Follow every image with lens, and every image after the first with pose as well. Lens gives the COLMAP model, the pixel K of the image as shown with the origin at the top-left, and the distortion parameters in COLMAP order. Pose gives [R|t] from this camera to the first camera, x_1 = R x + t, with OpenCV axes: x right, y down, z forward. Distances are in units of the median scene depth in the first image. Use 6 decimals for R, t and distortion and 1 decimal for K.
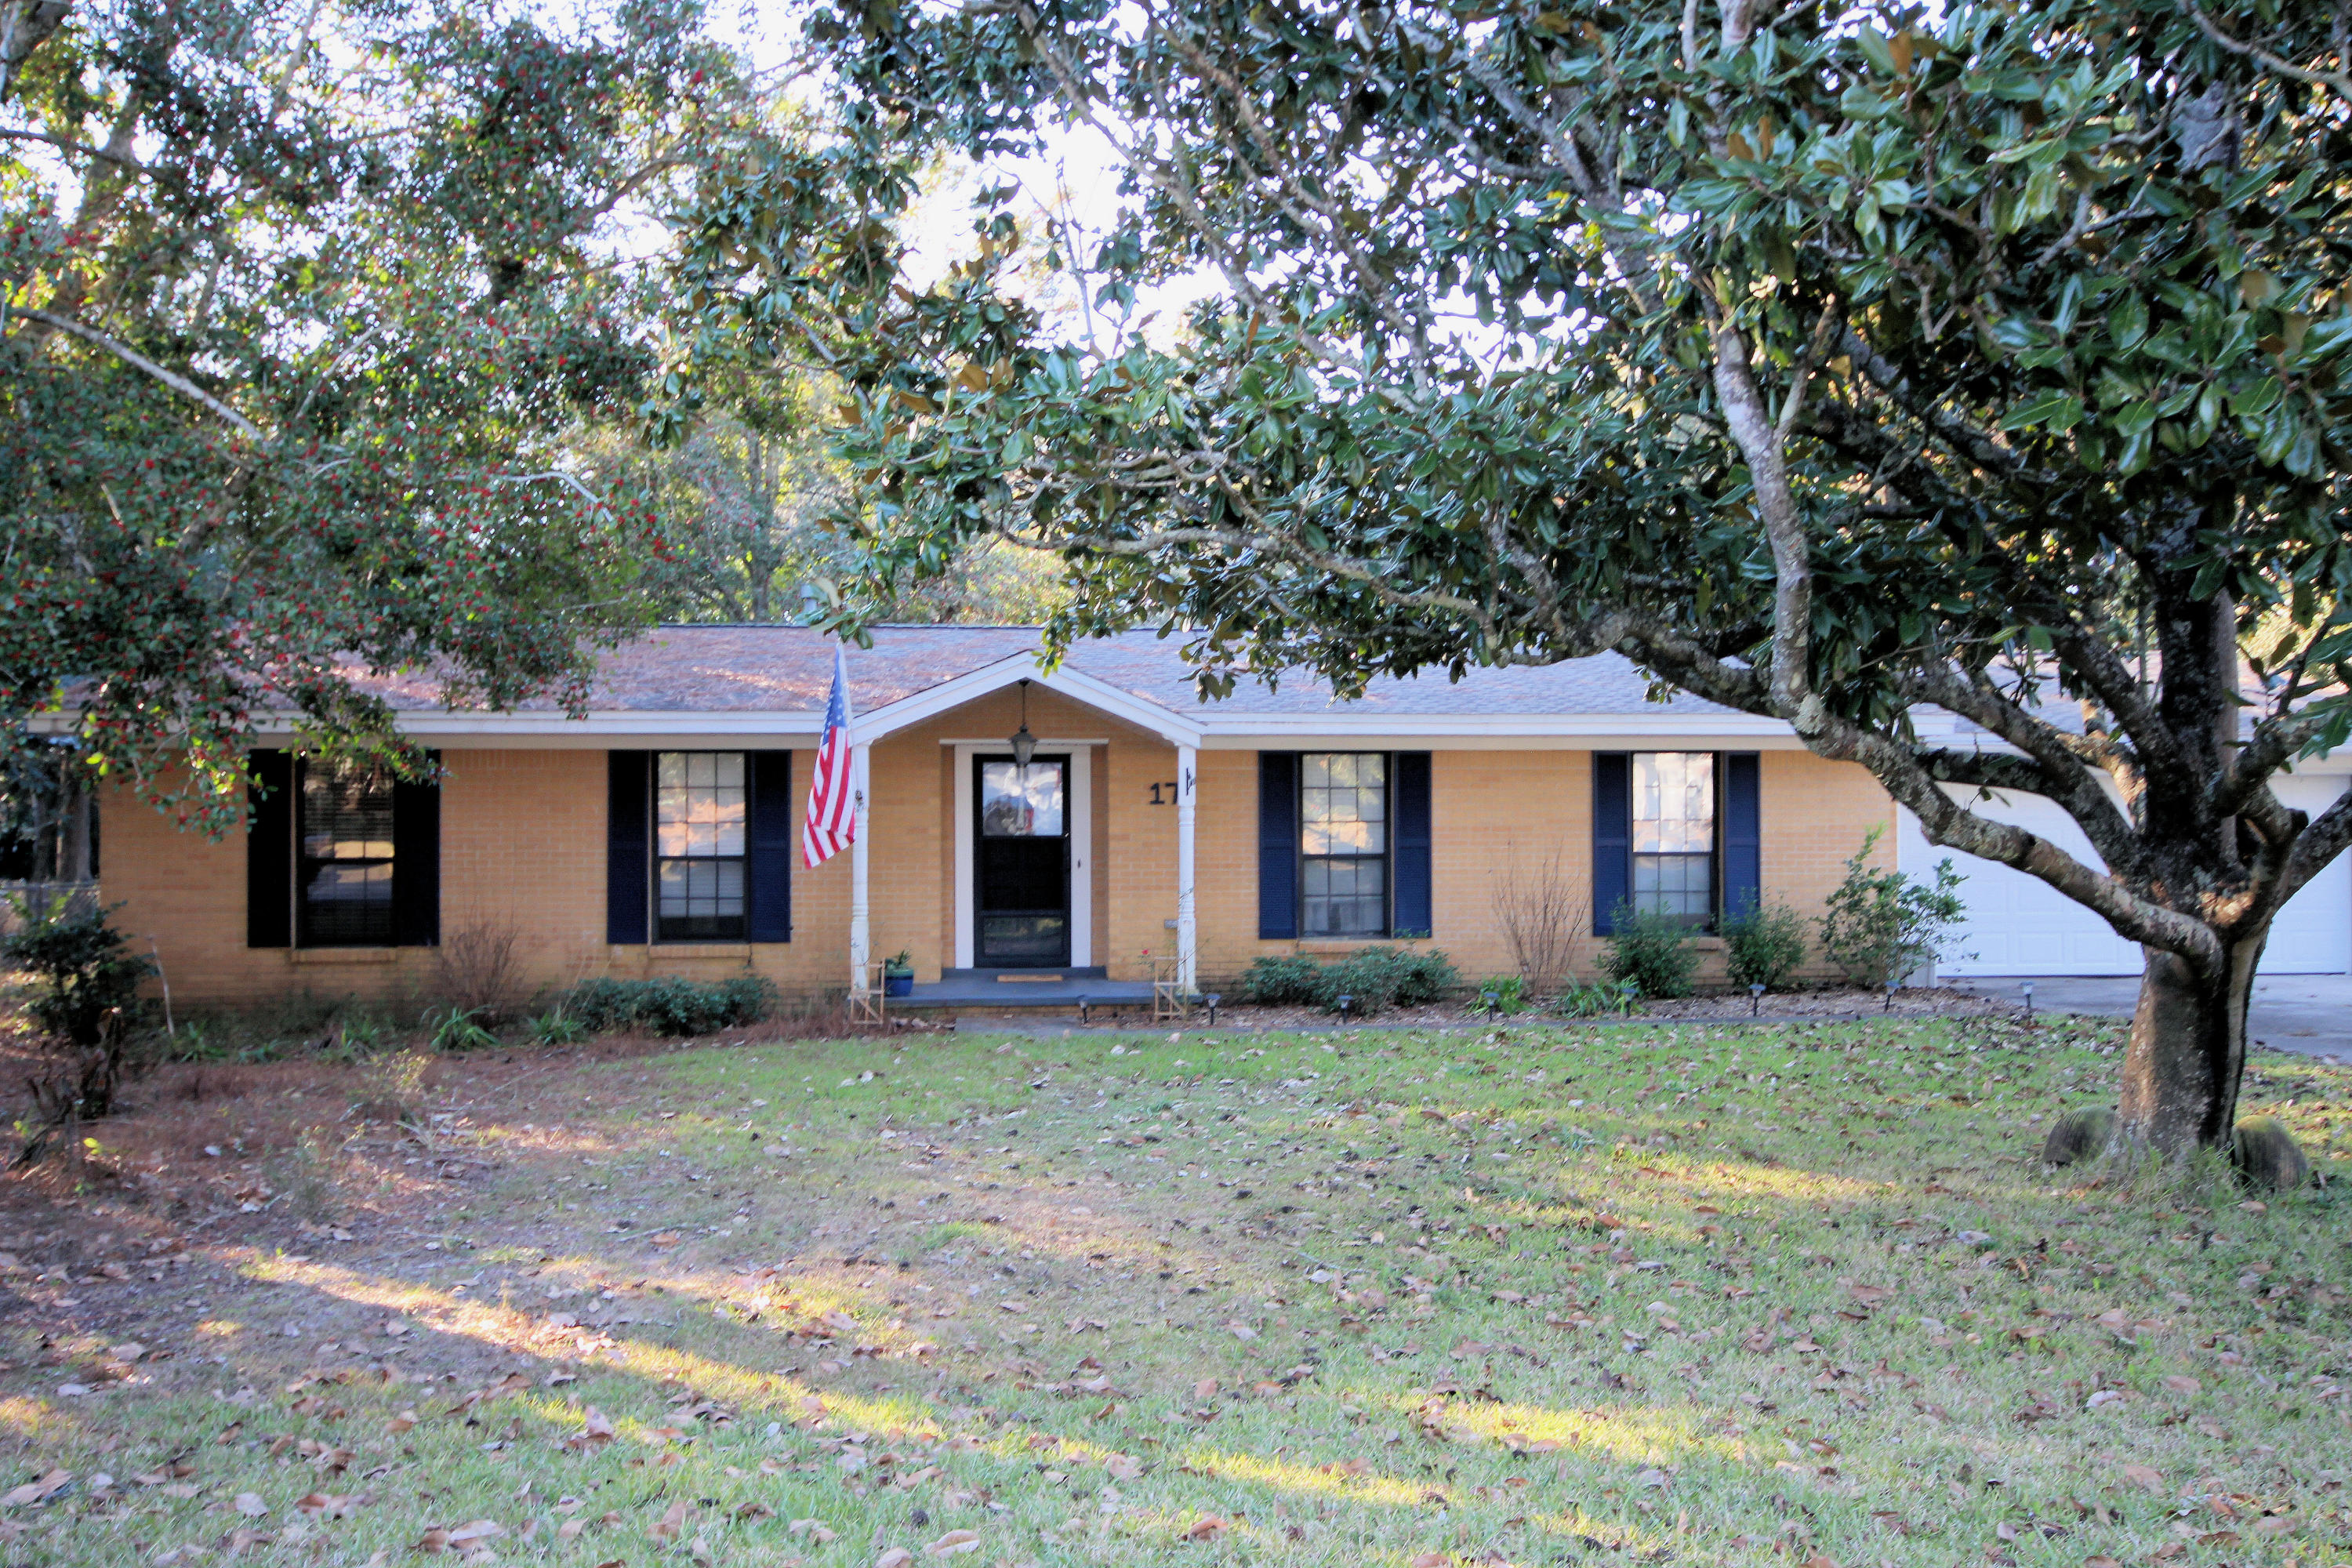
lens RADIAL K [[2009.5, 0, 1176.0], [0, 2009.5, 784.0], [0, 0, 1]] dist [0.013851, 0.002269]
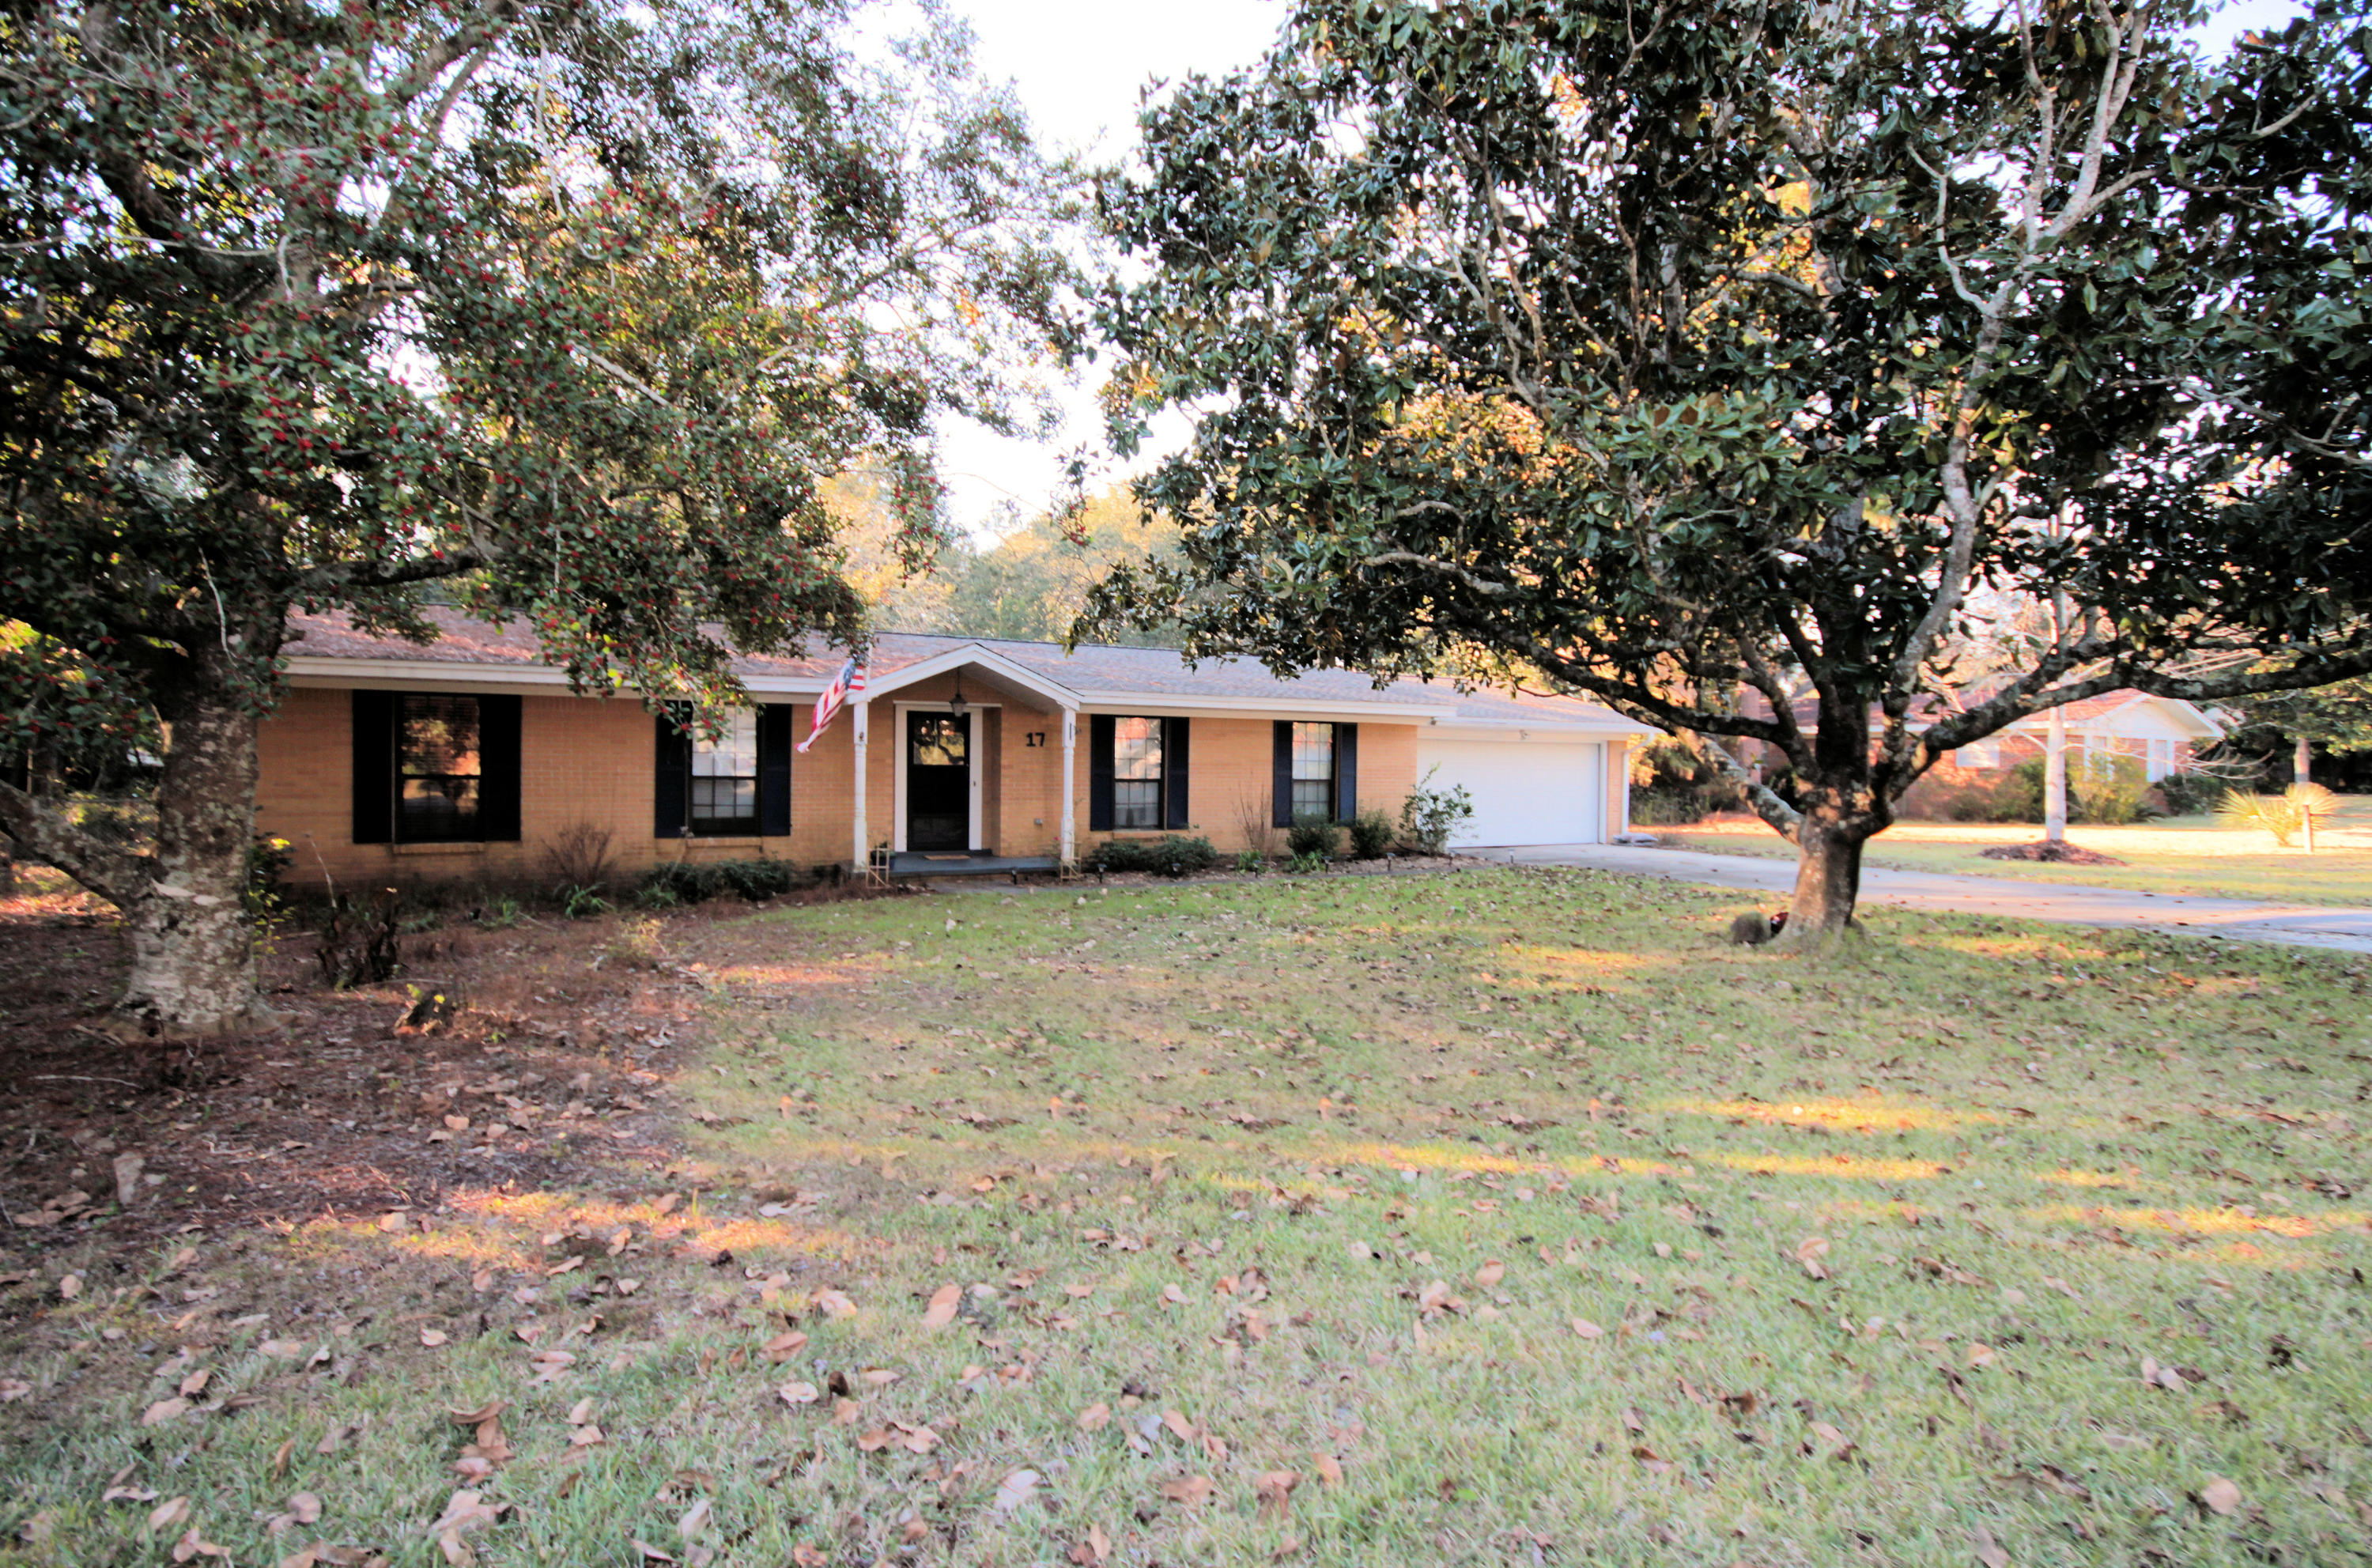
lens RADIAL K [[1115.7, 0, 1198.7], [0, 1115.7, 784.7], [0, 0, 1]] dist [-0.004795, -0.000923]
pose [[0.928359, 0.006567, 0.371626, -0.220798], [-0.018008, 0.999464, 0.027325, 0.014343], [-0.371247, -0.032060, 0.927980, 0.134371]]
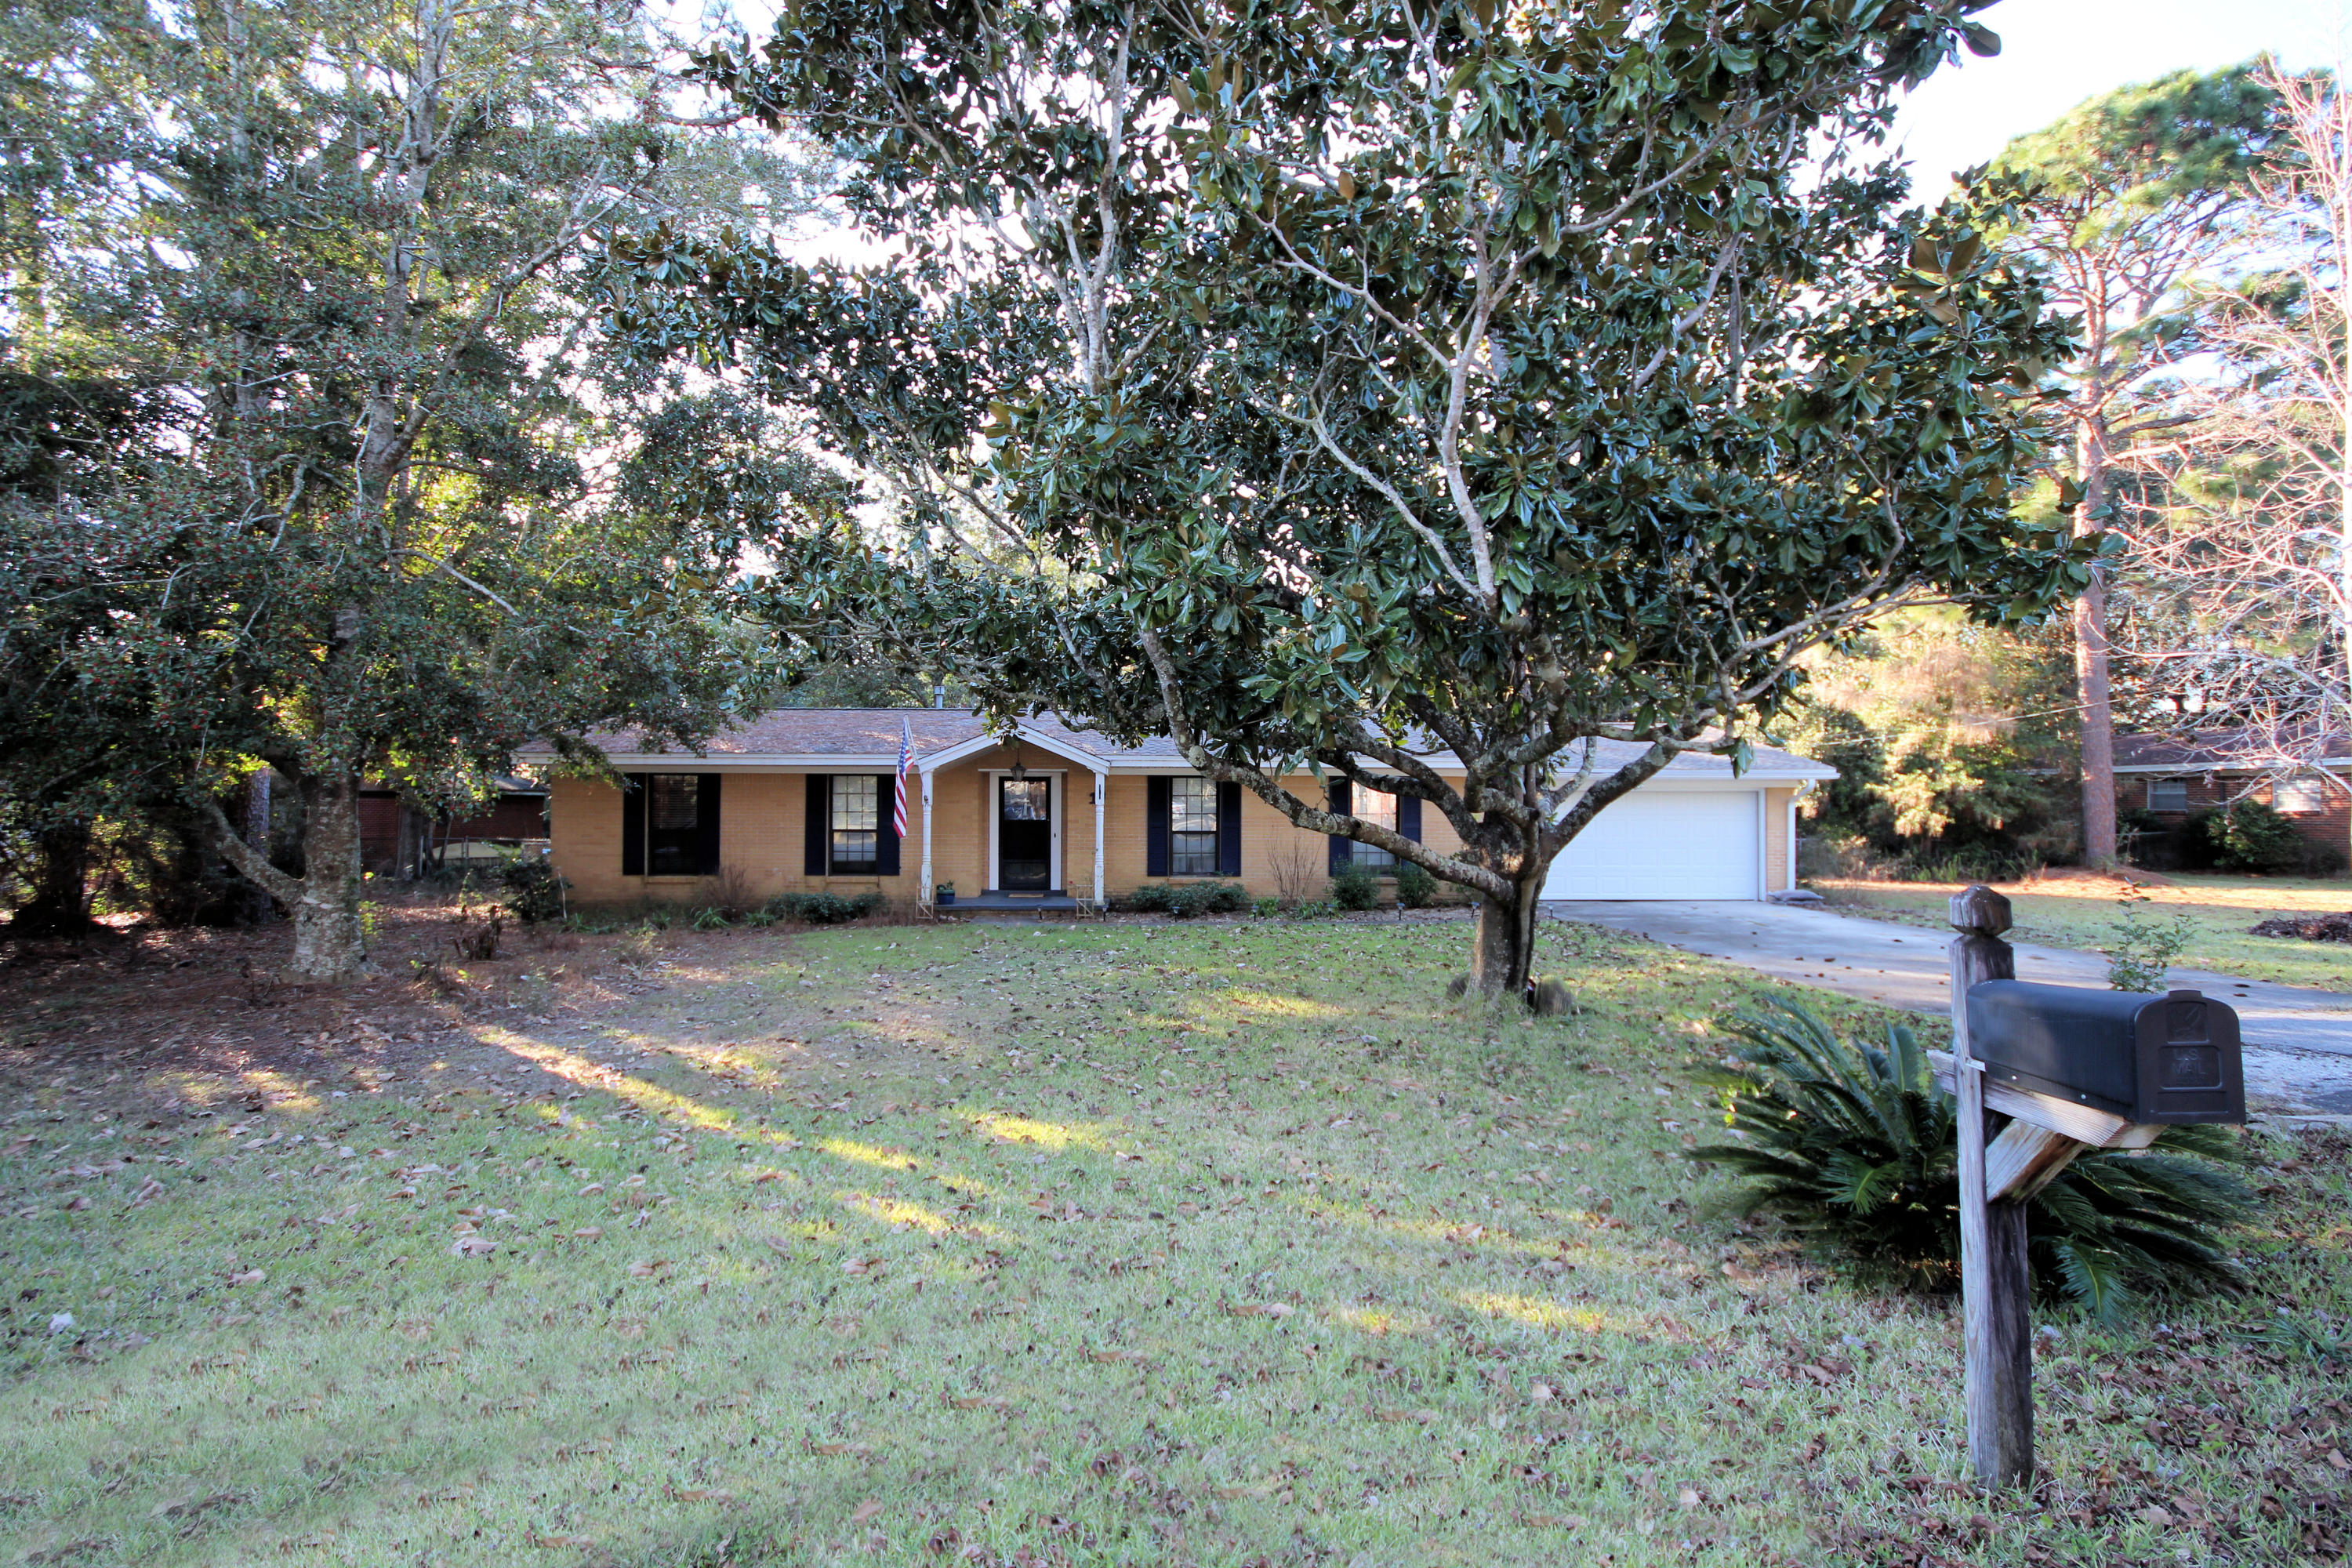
lens RADIAL K [[1077.9, 0, 1188.9], [0, 1077.9, 786.9], [0, 0, 1]] dist [0.000035, -0.006738]
pose [[0.998122, 0.004715, -0.061078, 0.146288], [-0.005096, 0.999968, -0.006090, -0.000166], [0.061047, 0.006390, 0.998114, -0.002560]]
